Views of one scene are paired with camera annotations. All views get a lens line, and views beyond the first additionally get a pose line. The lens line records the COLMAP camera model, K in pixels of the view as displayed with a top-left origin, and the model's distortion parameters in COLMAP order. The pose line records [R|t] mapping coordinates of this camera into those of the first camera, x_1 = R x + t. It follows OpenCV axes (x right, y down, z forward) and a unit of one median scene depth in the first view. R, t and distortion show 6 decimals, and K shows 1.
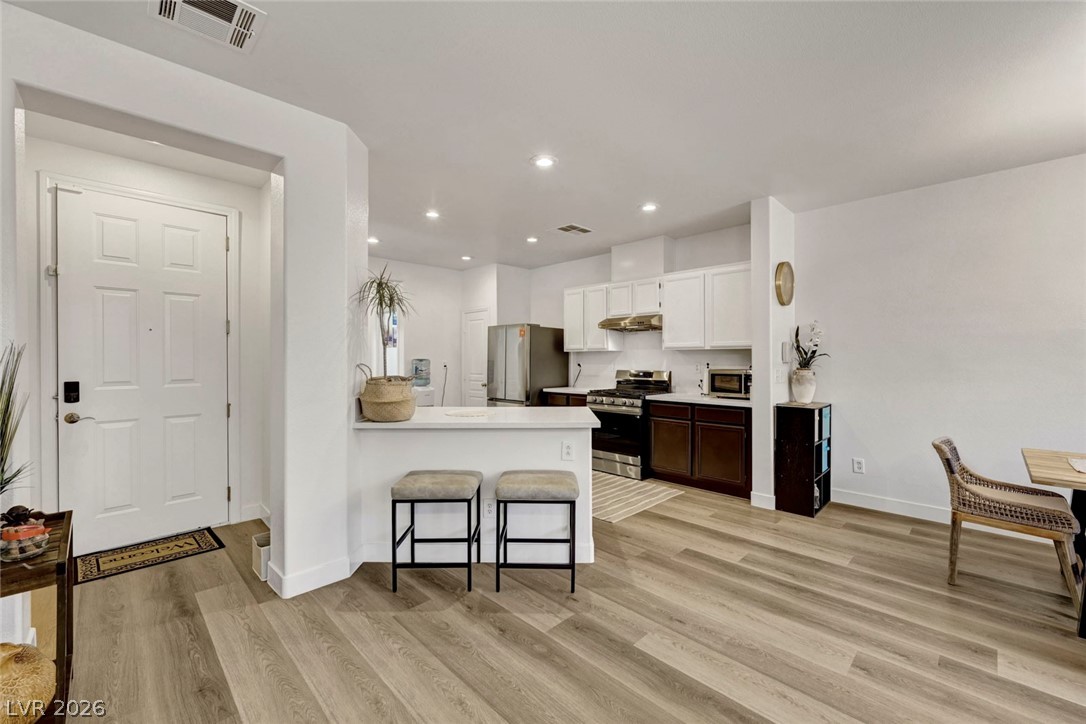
lens RADIAL K [[445.1, 0, 543.0], [0, 445.1, 362.0], [0, 0, 1]] dist [0.003859, 0.000152]
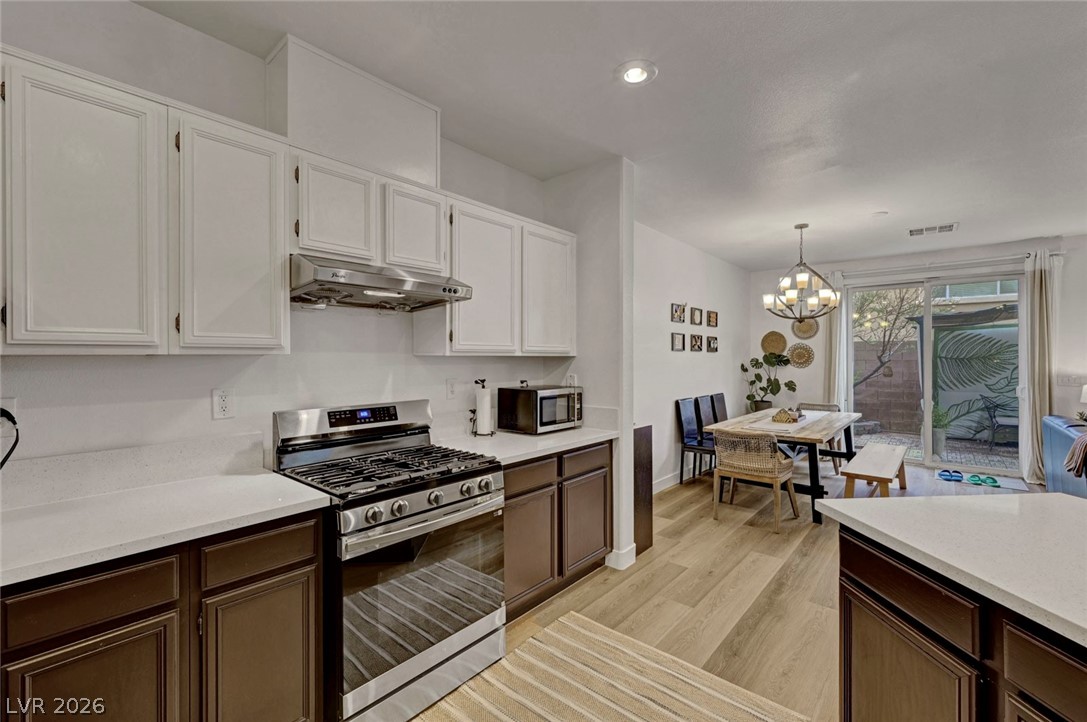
lens RADIAL K [[462.9, 0, 543.5], [0, 462.9, 361.0], [0, 0, 1]] dist [-0.001202, -0.000057]
pose [[-0.090717, -0.002908, 0.995872, -0.272129], [0.008993, 0.999953, 0.003739, -0.027326], [-0.995836, 0.009295, -0.090687, 1.156390]]
